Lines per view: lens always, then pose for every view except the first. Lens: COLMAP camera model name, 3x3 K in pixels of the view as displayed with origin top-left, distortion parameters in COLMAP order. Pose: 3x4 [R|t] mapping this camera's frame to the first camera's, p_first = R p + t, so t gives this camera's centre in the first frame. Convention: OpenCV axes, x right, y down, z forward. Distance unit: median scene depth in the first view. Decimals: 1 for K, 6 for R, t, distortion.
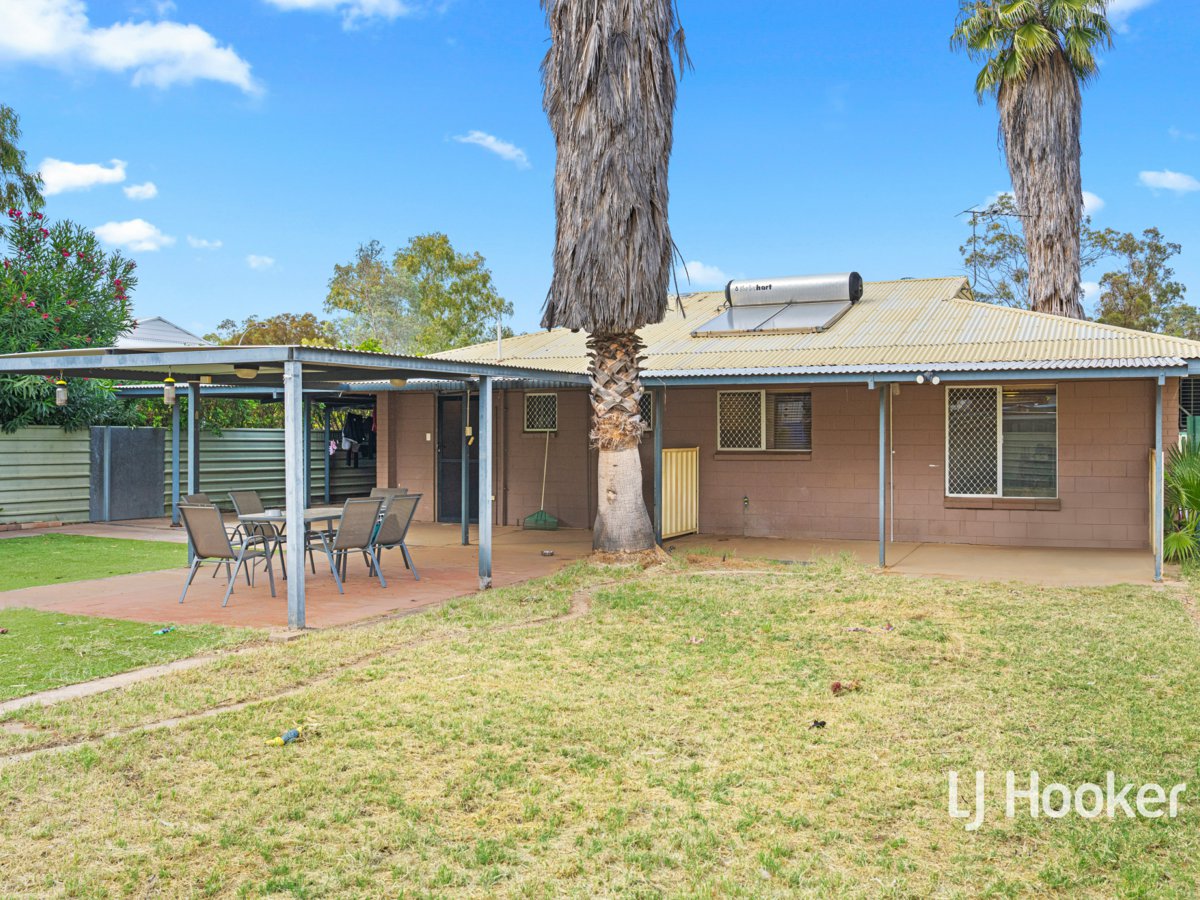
lens RADIAL K [[1088.2, 0, 598.9], [0, 1088.2, 449.4], [0, 0, 1]] dist [-0.023425, 0.000000]
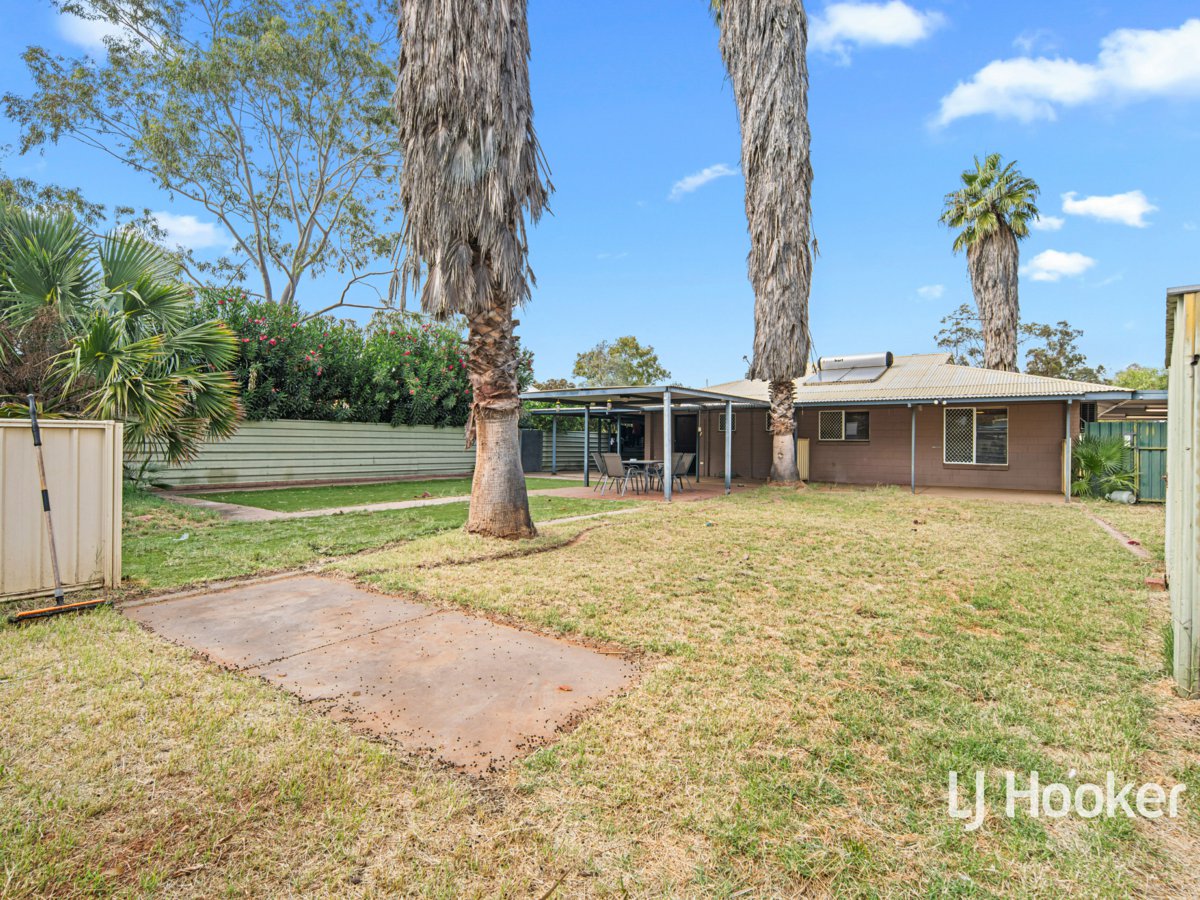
lens RADIAL K [[599.5, 0, 595.6], [0, 599.5, 448.0], [0, 0, 1]] dist [0.012859, -0.001185]
pose [[0.983063, 0.011229, -0.182921, -0.111194], [-0.012932, 0.999883, -0.008121, 0.034196], [0.182809, 0.010350, 0.983094, -0.210182]]
